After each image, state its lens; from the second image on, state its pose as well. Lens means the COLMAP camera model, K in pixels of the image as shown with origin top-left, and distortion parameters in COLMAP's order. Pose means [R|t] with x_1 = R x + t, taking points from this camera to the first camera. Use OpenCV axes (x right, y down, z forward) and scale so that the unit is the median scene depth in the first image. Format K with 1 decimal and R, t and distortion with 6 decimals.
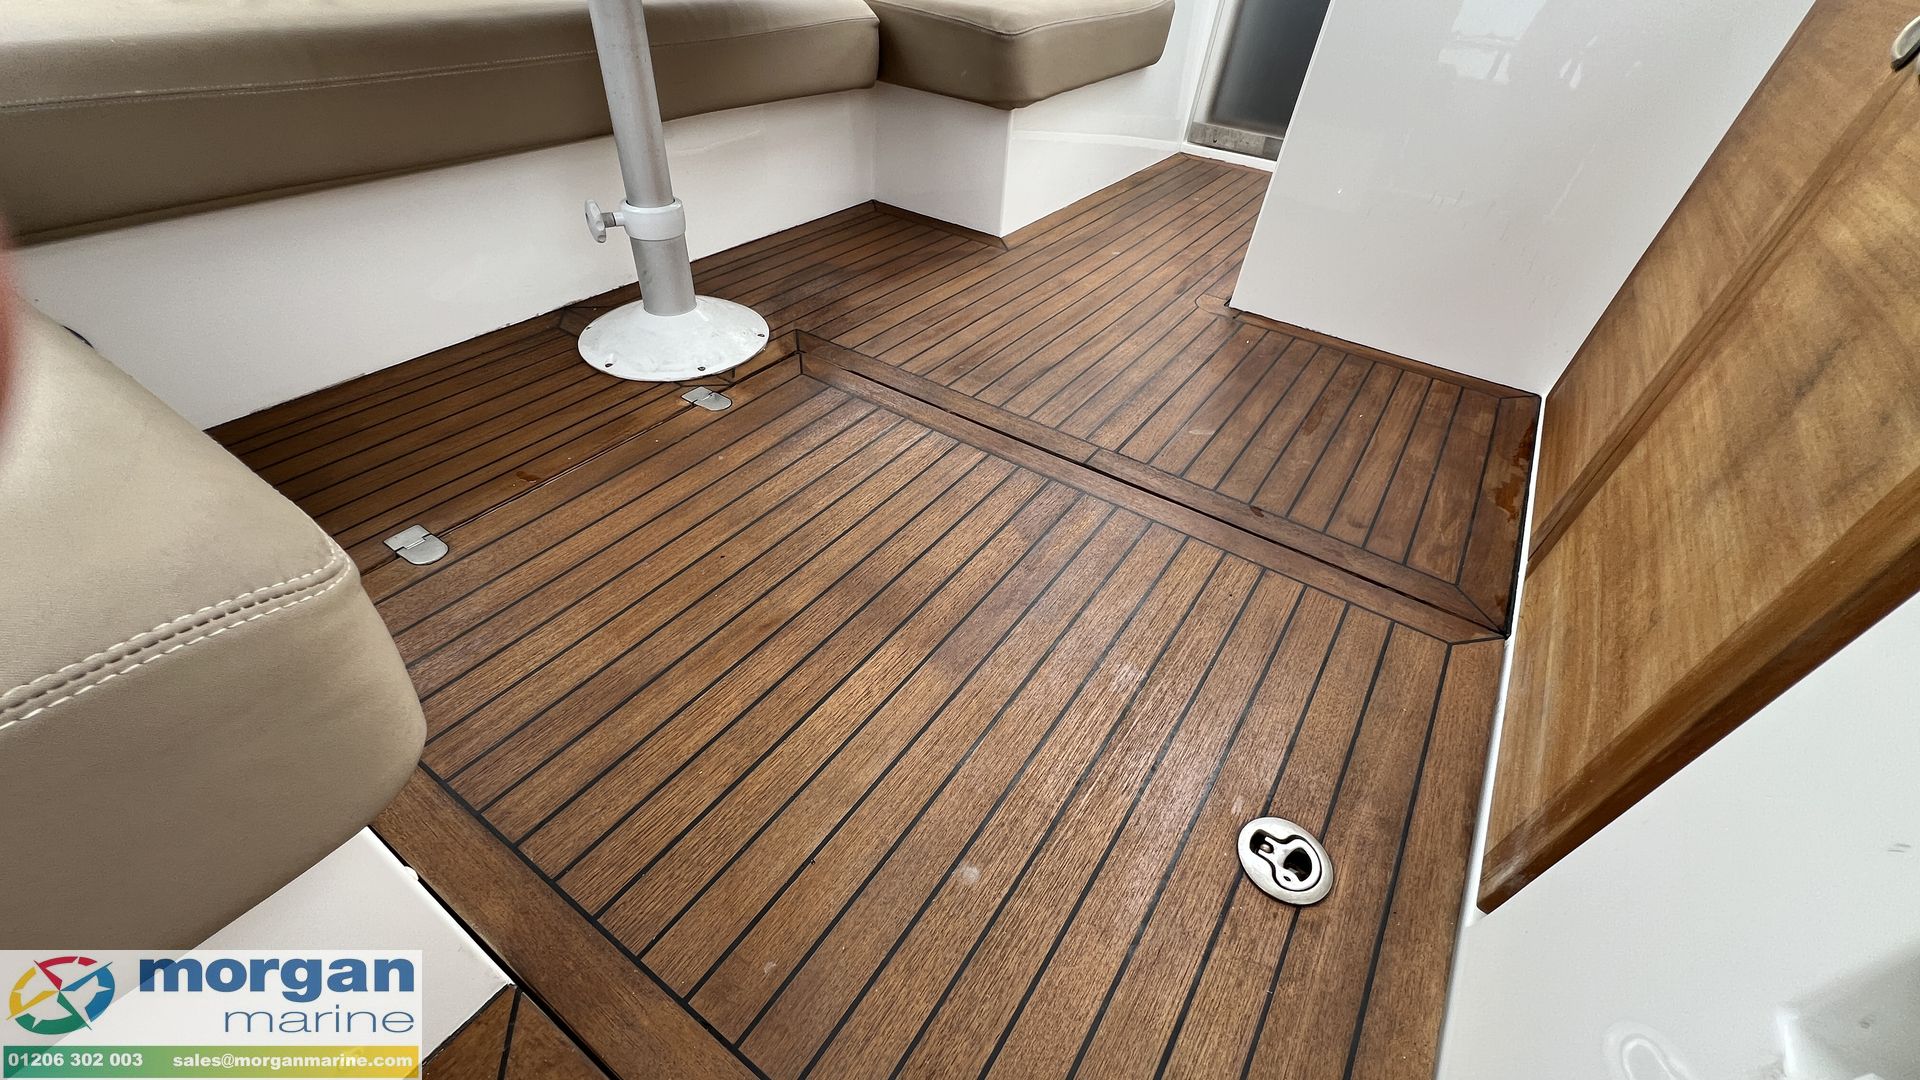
lens RADIAL K [[768.8, 0, 959.5], [0, 768.8, 543.7], [0, 0, 1]] dist [-0.002655, -0.000503]
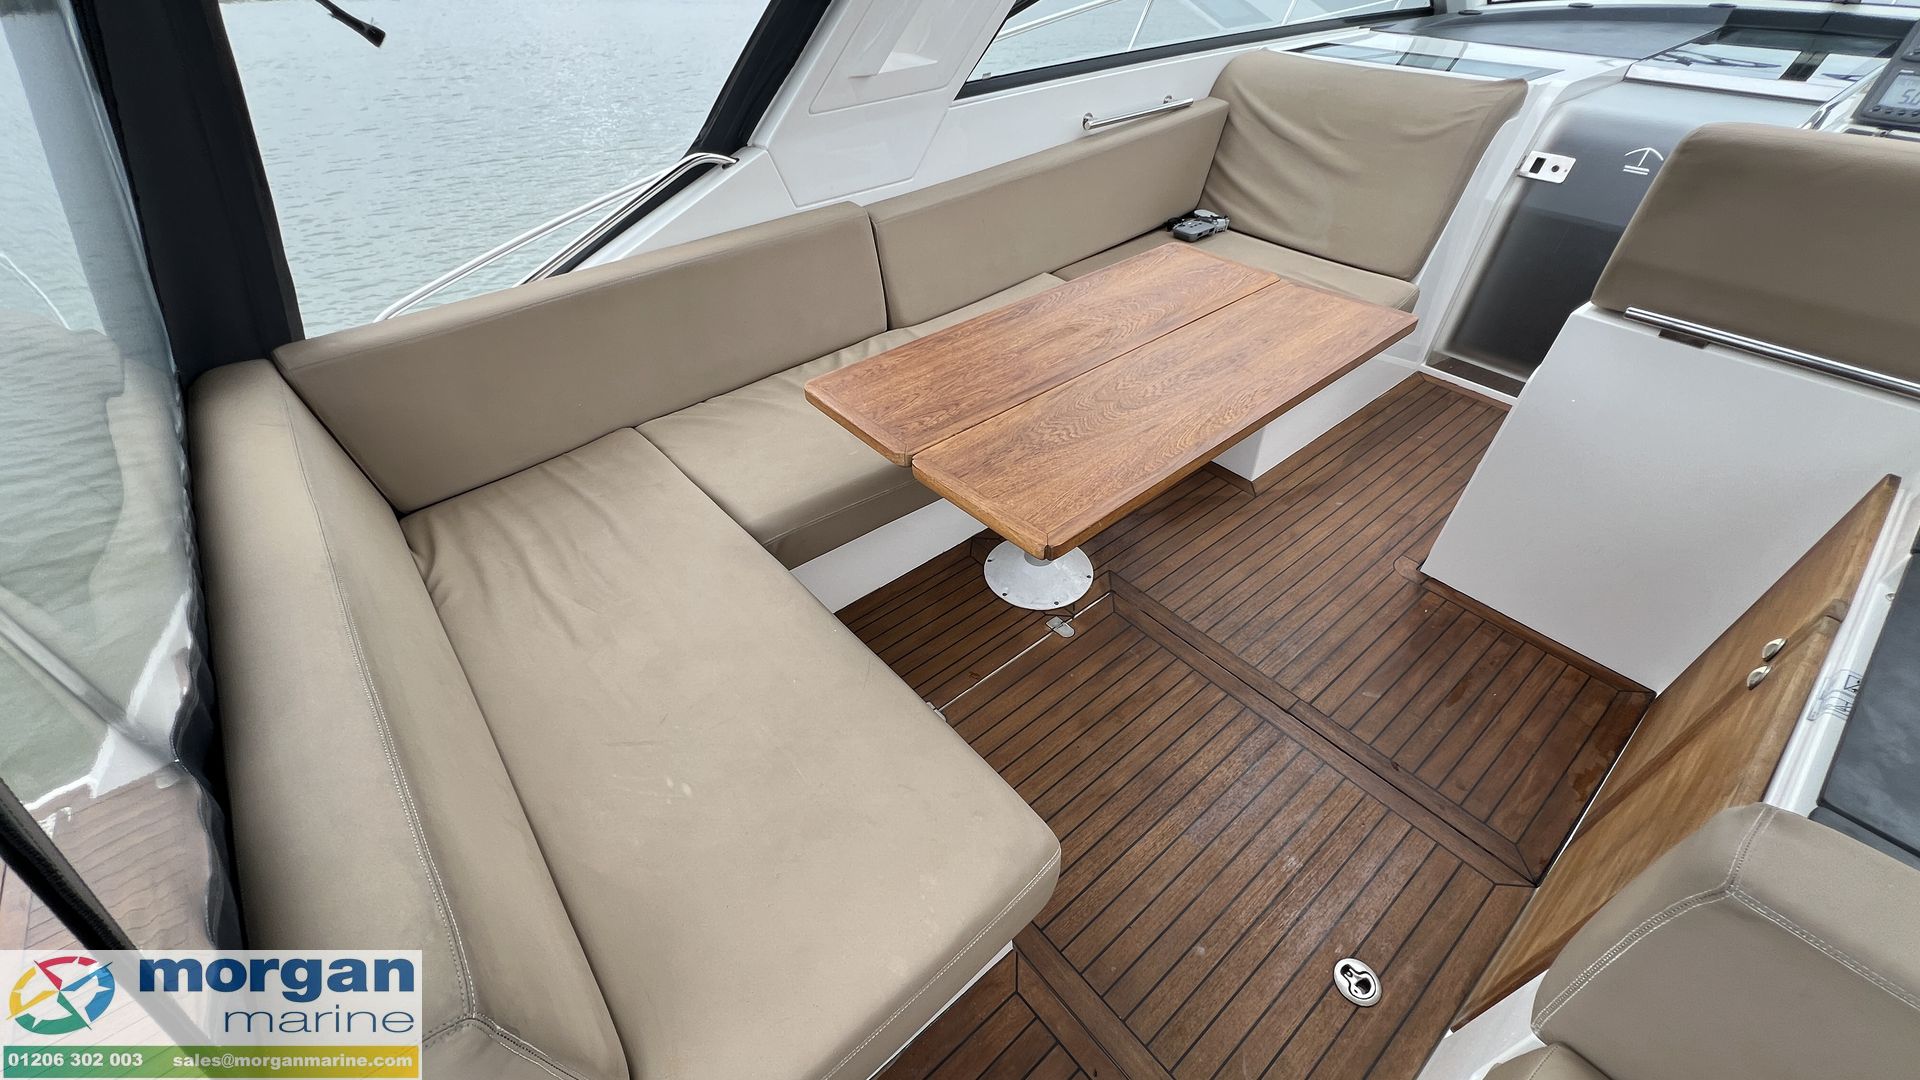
lens RADIAL K [[767.9, 0, 960.0], [0, 767.9, 540.0], [0, 0, 1]] dist [-0.001799, -0.000614]
pose [[0.957857, 0.121794, -0.260145, -0.134277], [-0.123744, 0.992274, 0.008936, -0.416397], [0.259223, 0.023632, 0.965528, -0.826216]]
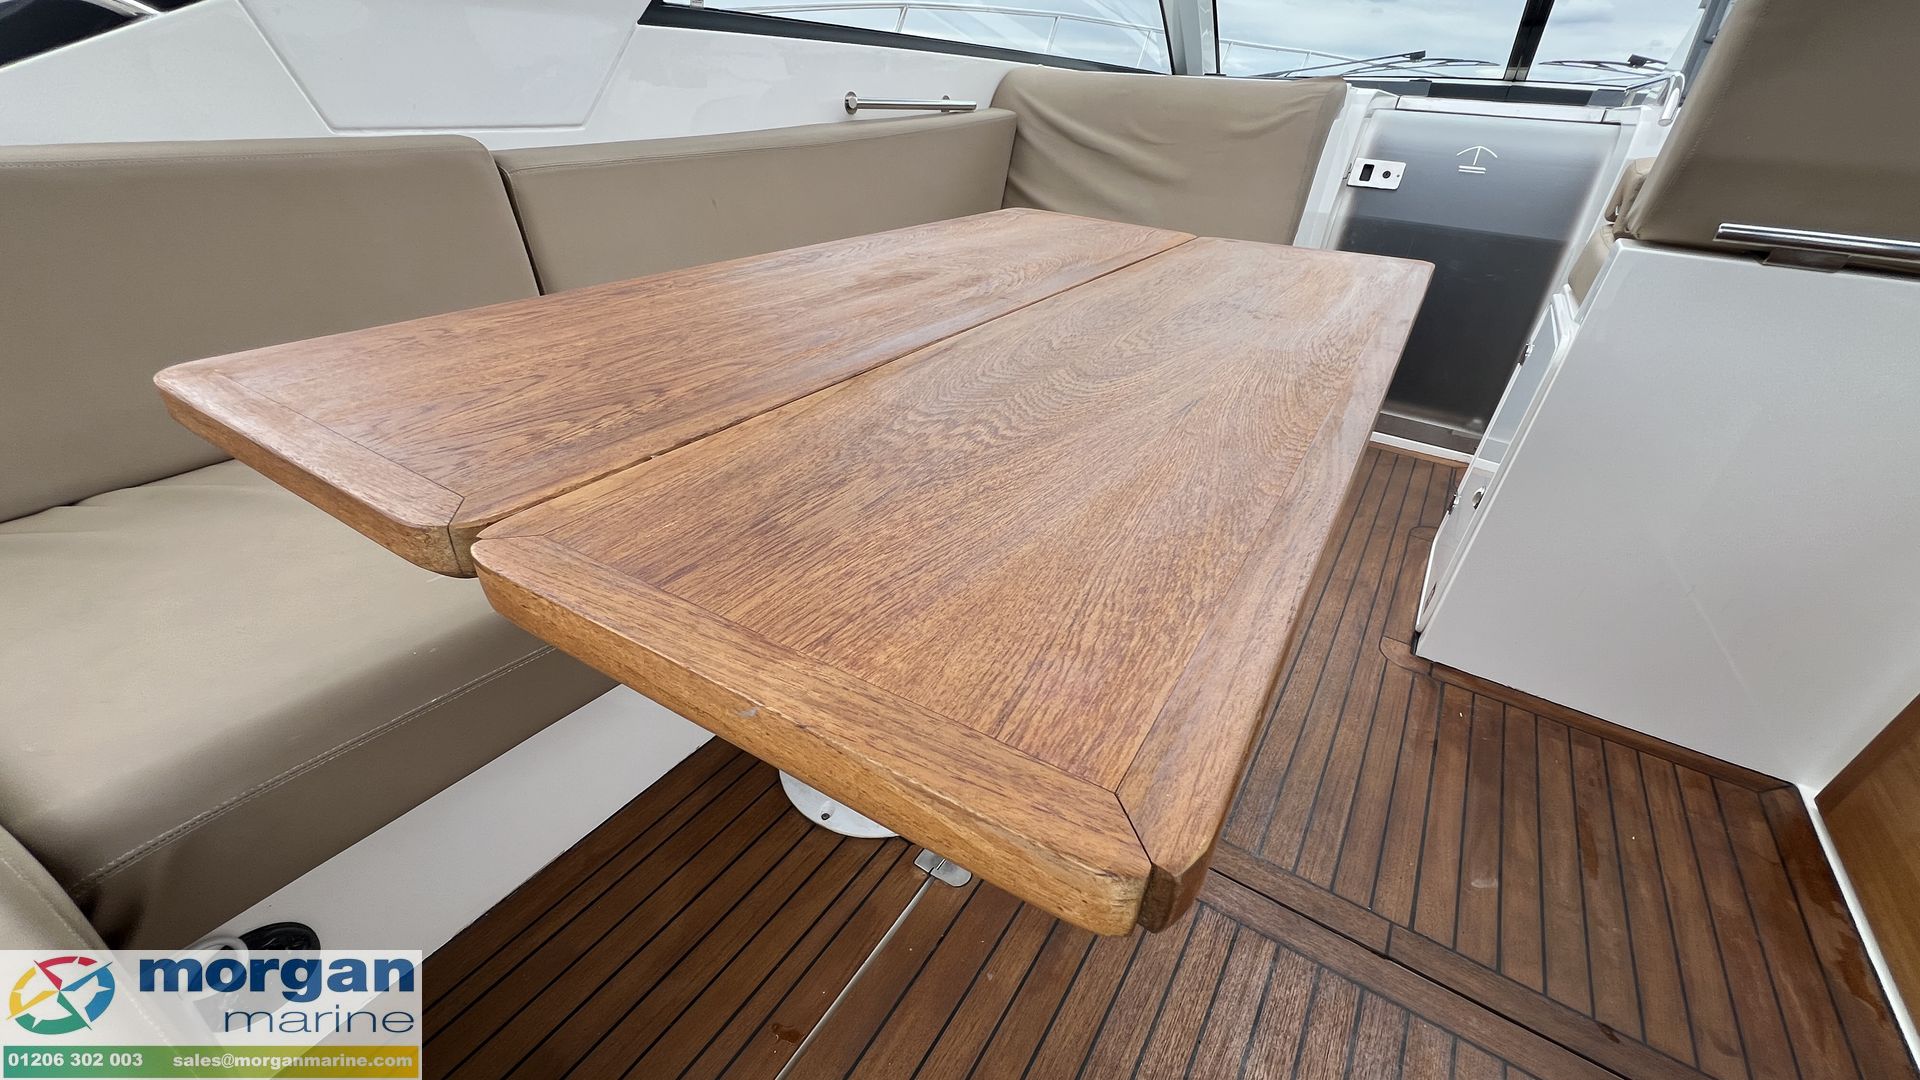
lens RADIAL K [[768.8, 0, 959.5], [0, 768.8, 543.7], [0, 0, 1]] dist [-0.002655, -0.000503]
pose [[0.999636, -0.022535, 0.014823, -0.352415], [0.024599, 0.987096, -0.158226, -0.469407], [-0.011066, 0.158533, 0.987292, 0.053390]]
